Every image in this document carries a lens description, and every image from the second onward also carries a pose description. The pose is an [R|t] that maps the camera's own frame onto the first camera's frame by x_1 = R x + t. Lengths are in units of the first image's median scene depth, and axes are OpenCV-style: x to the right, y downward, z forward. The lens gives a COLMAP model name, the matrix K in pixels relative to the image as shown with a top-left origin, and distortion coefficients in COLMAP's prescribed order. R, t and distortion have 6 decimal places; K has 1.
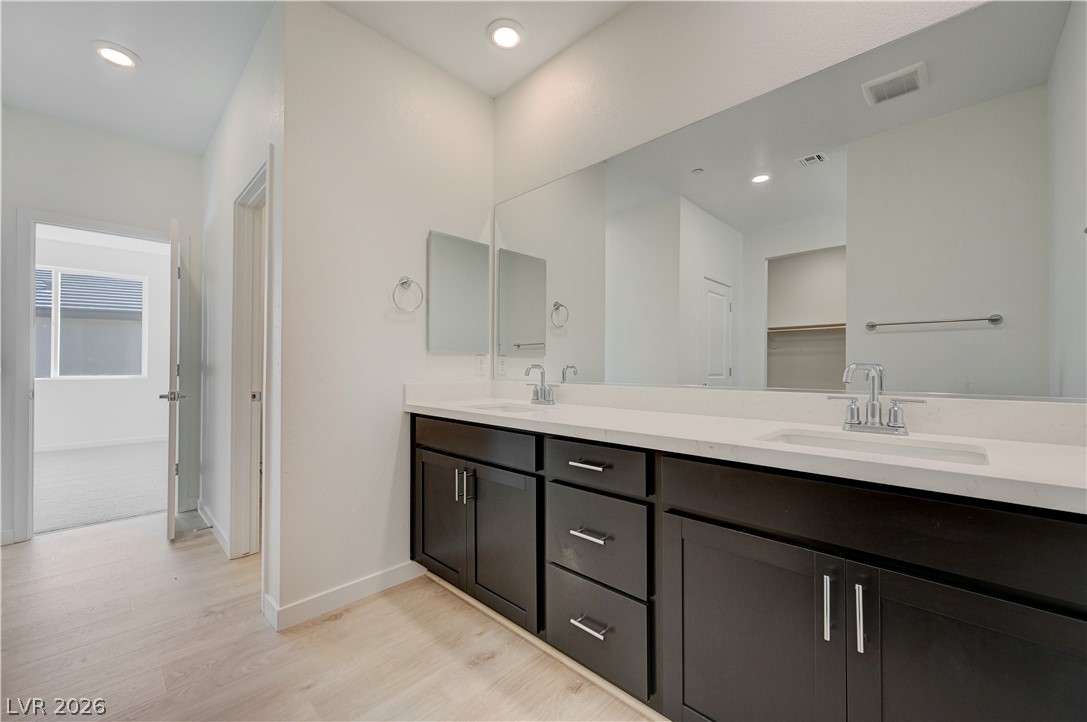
lens RADIAL K [[426.1, 0, 541.5], [0, 426.1, 362.5], [0, 0, 1]] dist [-0.001913, 0.000157]
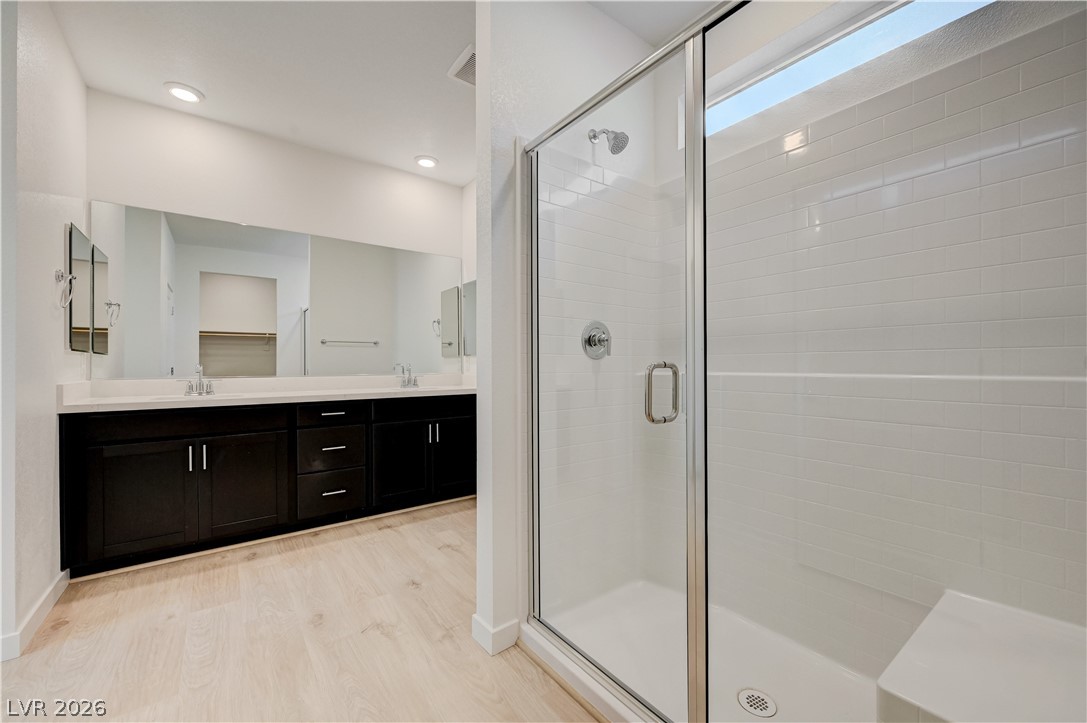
lens RADIAL K [[426.1, 0, 544.2], [0, 426.1, 363.8], [0, 0, 1]] dist [-0.001913, 0.000157]
pose [[0.158116, 0.005138, 0.987407, -1.139552], [-0.008654, 0.999955, -0.003818, 0.002329], [-0.987383, -0.007942, 0.158154, -0.206115]]
